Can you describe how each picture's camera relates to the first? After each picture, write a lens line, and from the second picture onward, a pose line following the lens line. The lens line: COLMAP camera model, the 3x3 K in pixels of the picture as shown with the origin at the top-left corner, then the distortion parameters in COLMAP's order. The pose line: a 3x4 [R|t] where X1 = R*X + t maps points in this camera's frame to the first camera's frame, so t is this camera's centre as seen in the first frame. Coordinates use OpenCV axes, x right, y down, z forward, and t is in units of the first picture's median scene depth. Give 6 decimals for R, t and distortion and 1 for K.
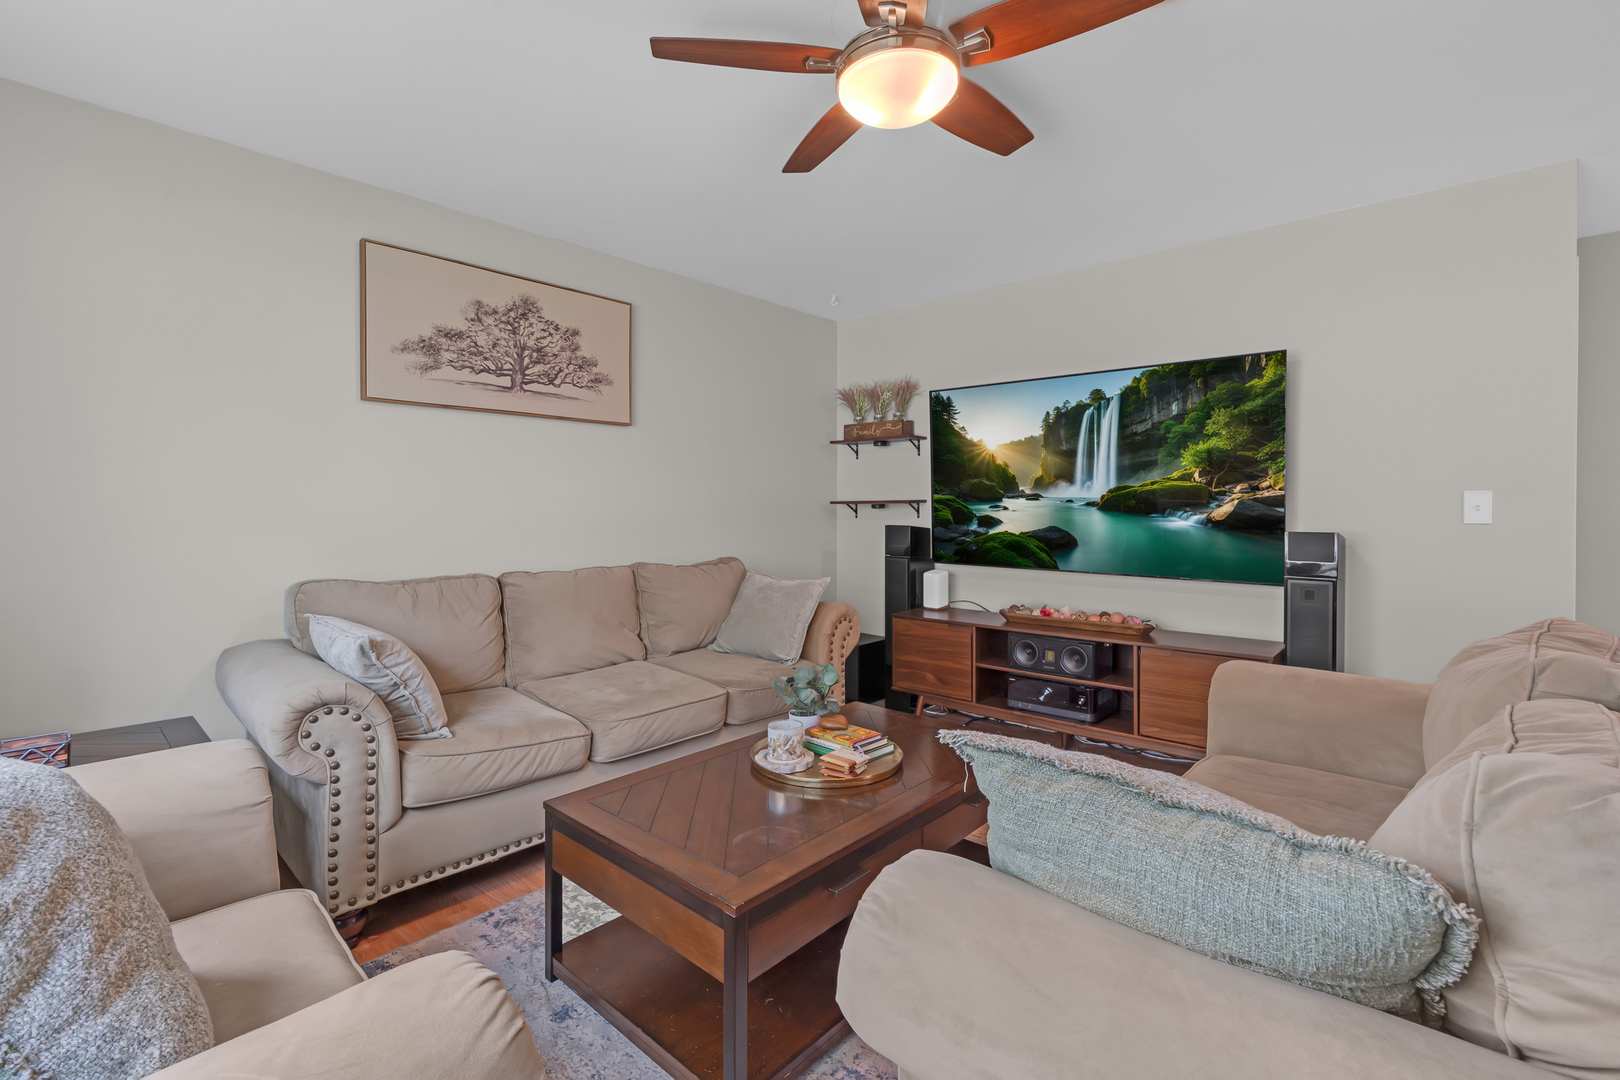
lens RADIAL K [[719.4, 0, 801.1], [0, 719.4, 516.8], [0, 0, 1]] dist [-0.004138, -0.000163]
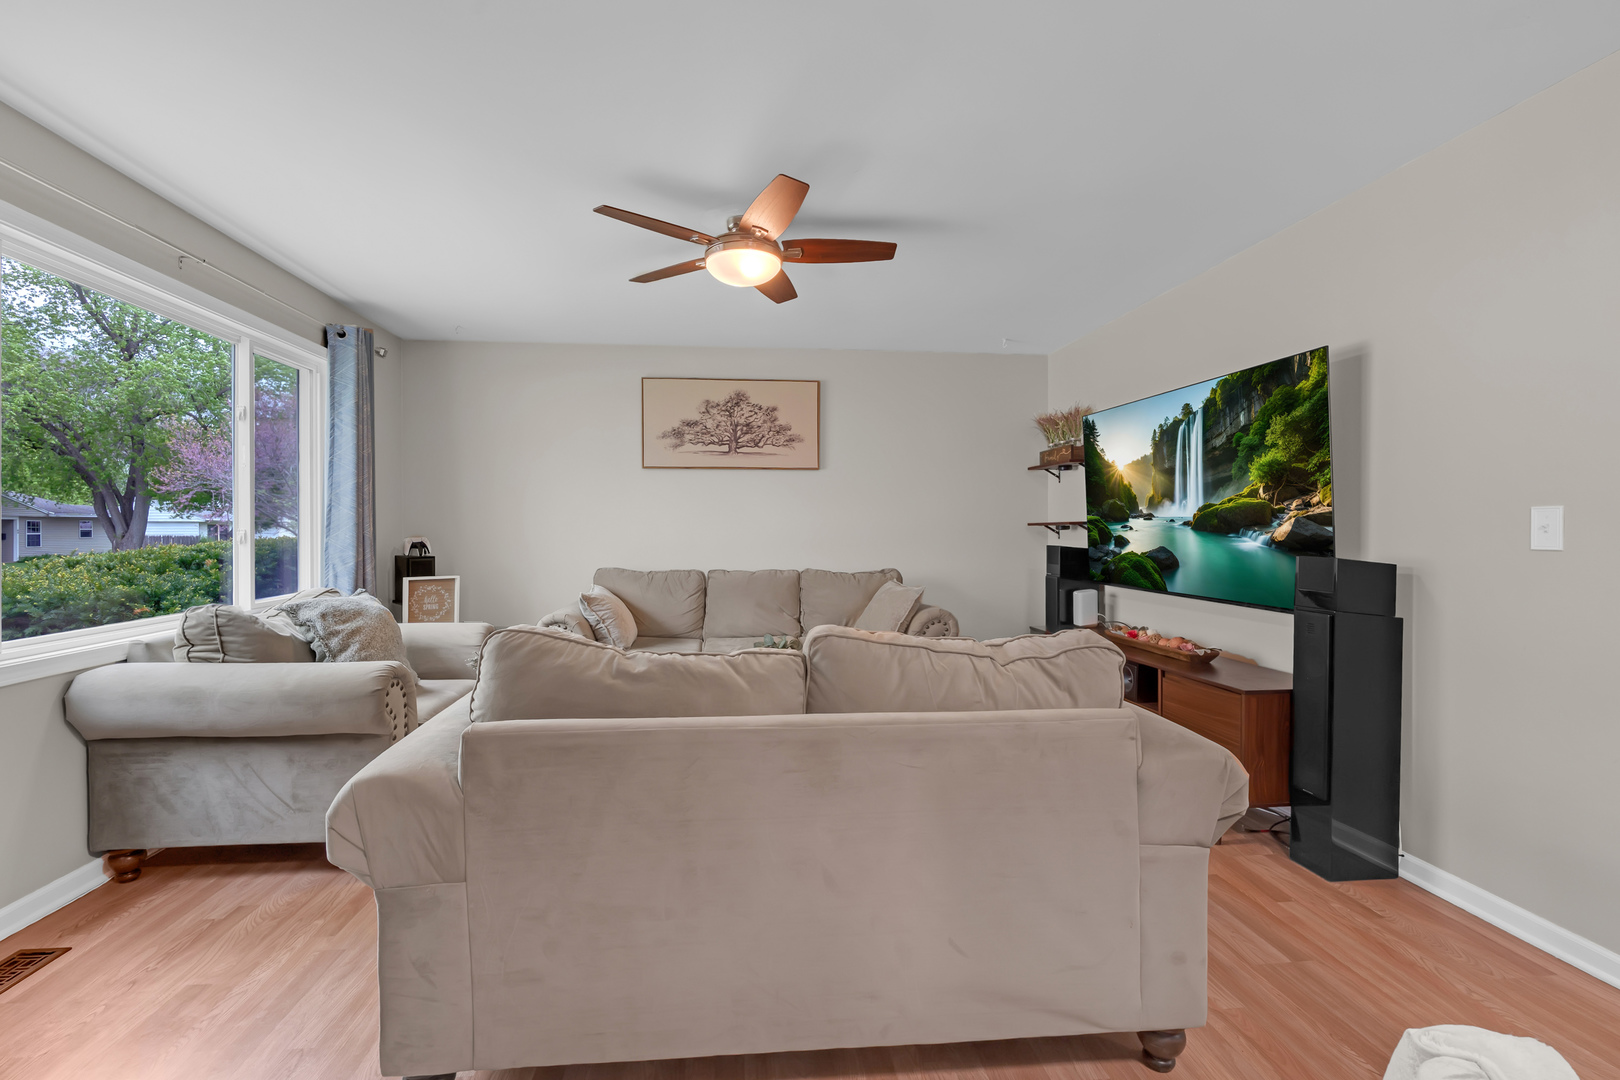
lens RADIAL K [[716.2, 0, 797.9], [0, 716.2, 540.5], [0, 0, 1]] dist [-0.004978, -0.000803]
pose [[0.753139, 0.007229, -0.657822, 0.699443], [-0.004944, 0.999974, 0.005329, 0.002491], [0.657843, -0.000761, 0.753155, -0.063224]]
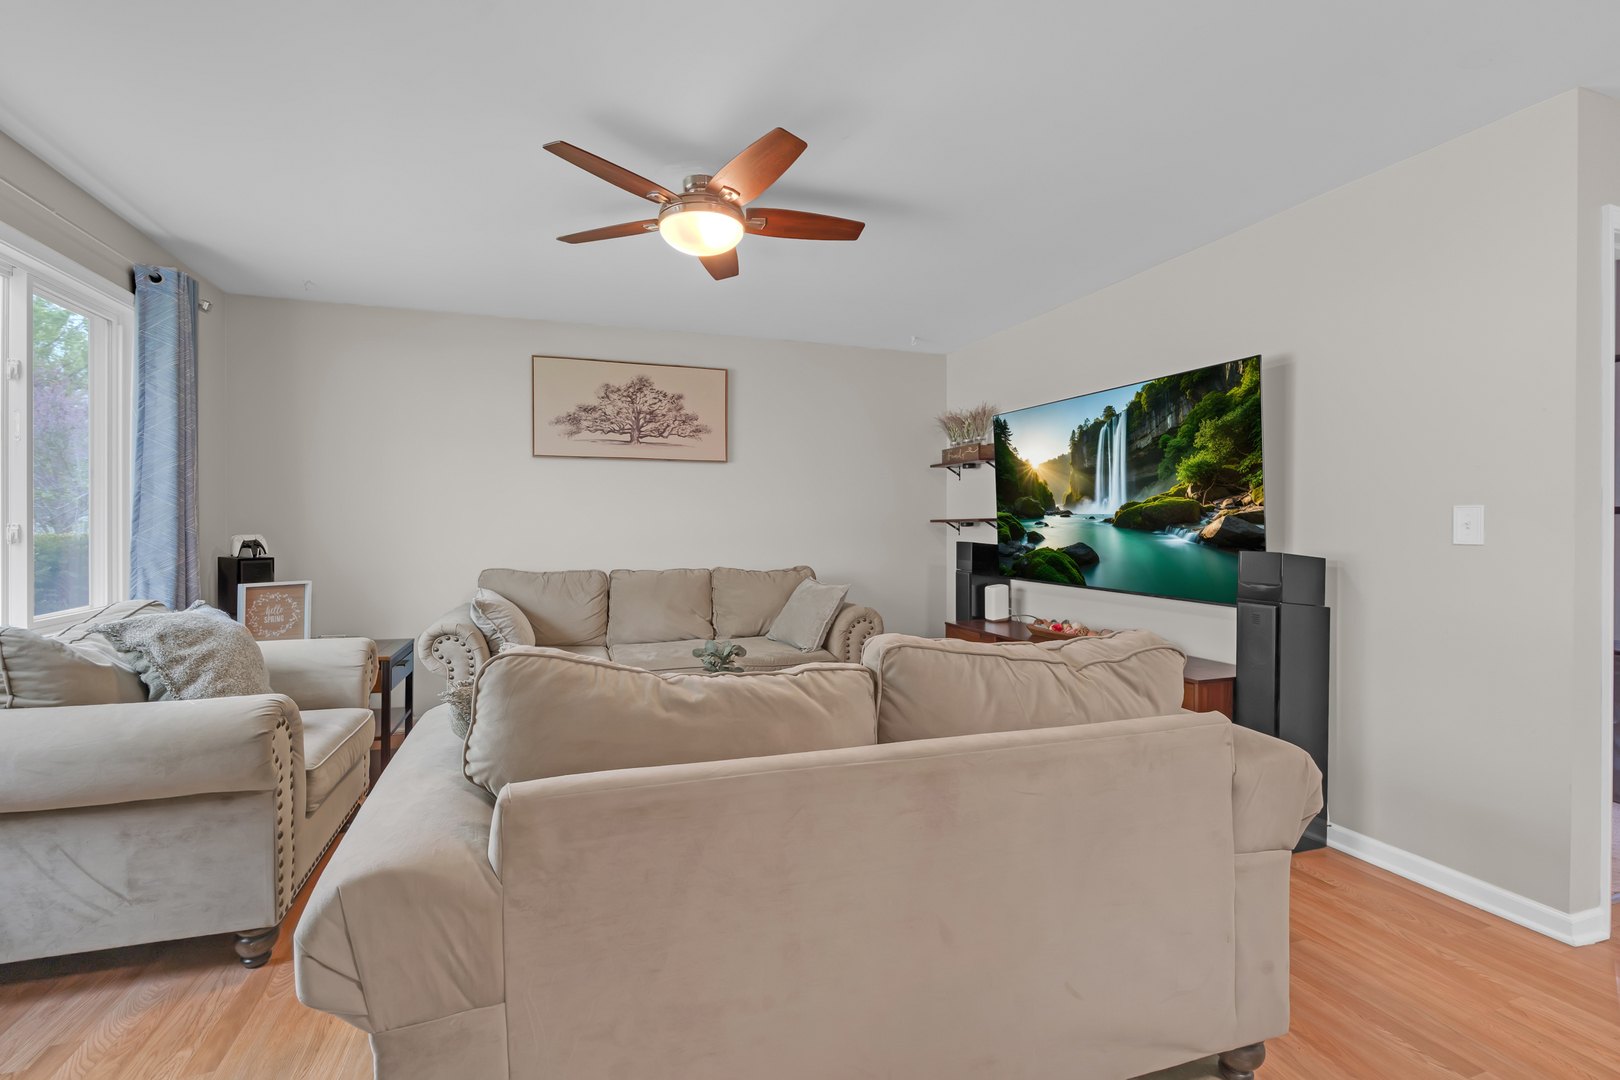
lens RADIAL K [[709.9, 0, 791.5], [0, 709.9, 531.9], [0, 0, 1]] dist [-0.004390, -0.001028]
pose [[0.880630, 0.002743, -0.473798, 0.528143], [-0.004386, 0.999988, -0.002364, 0.002537], [0.473785, 0.004161, 0.880631, -0.088307]]
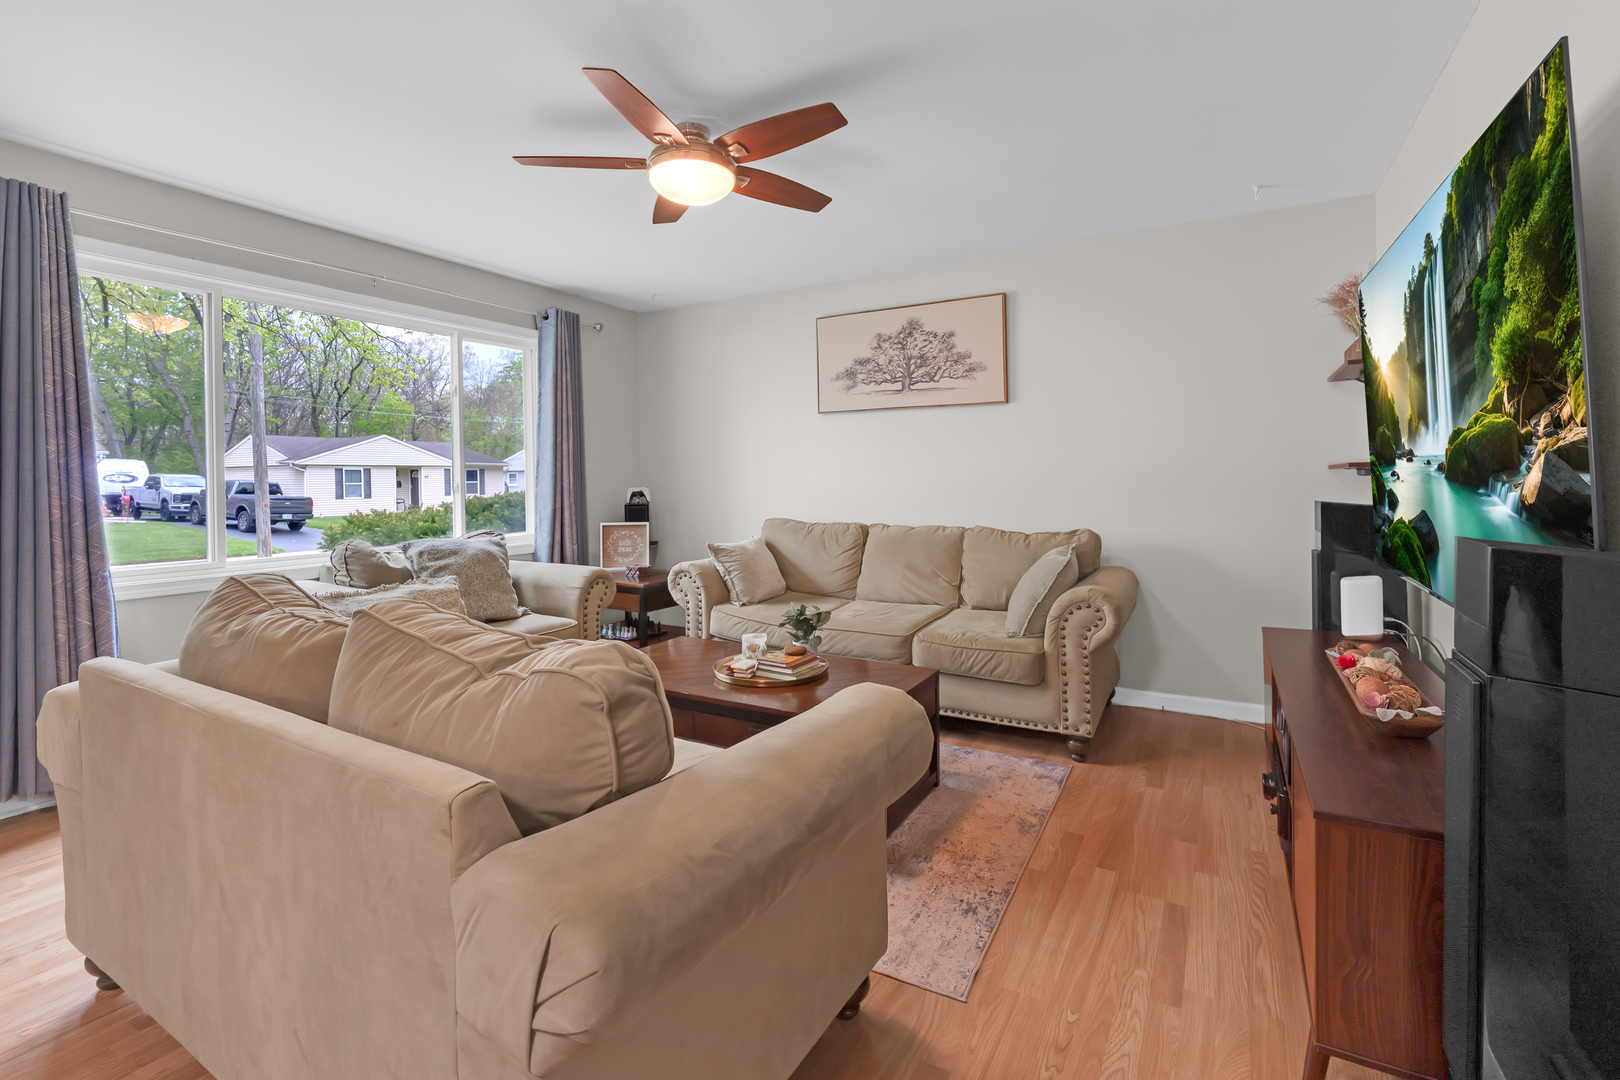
lens RADIAL K [[723.0, 0, 822.0], [0, 723.0, 491.5], [0, 0, 1]] dist [-0.001270, -0.000180]
pose [[0.237637, 0.016959, -0.971206, 0.863012], [-0.000476, 0.999849, 0.017343, -0.009738], [0.971354, -0.003659, 0.237609, 0.505646]]
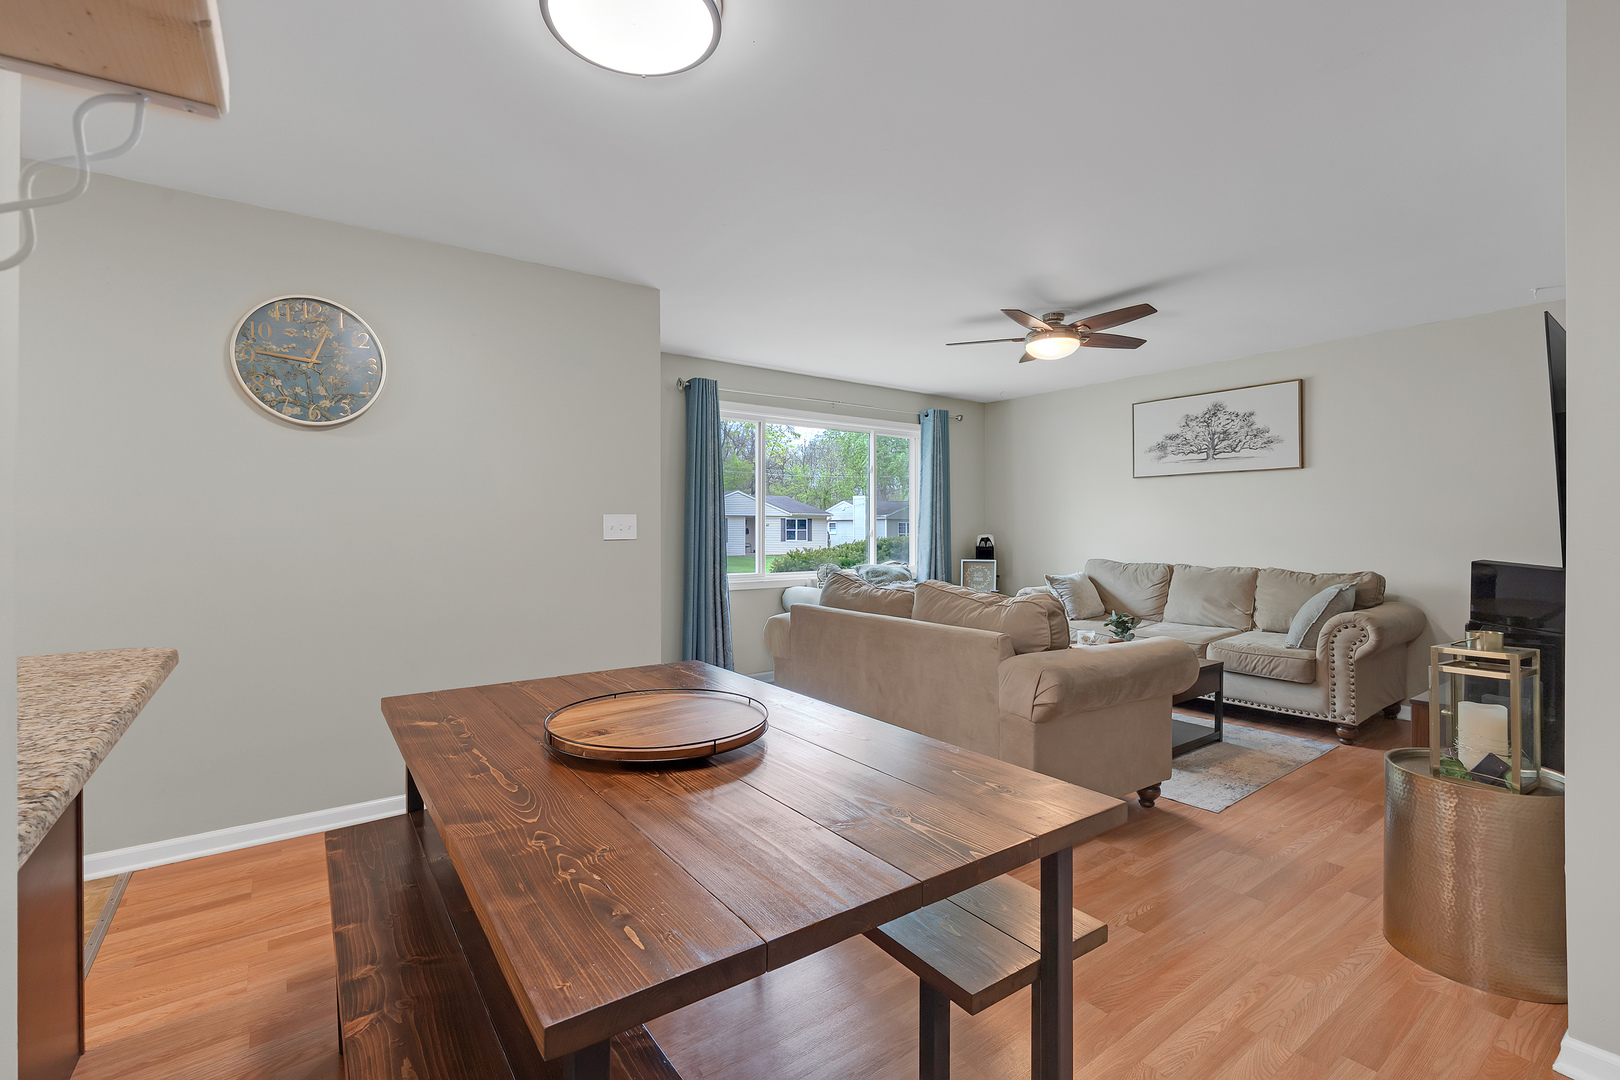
lens RADIAL K [[728.6, 0, 807.8], [0, 728.6, 540.0], [0, 0, 1]] dist [-0.001639, -0.000472]
pose [[-0.179678, 0.015747, -0.983599, 1.424660], [-0.007927, 0.999816, 0.017455, -0.008320], [0.983694, 0.010933, -0.179520, 0.363303]]
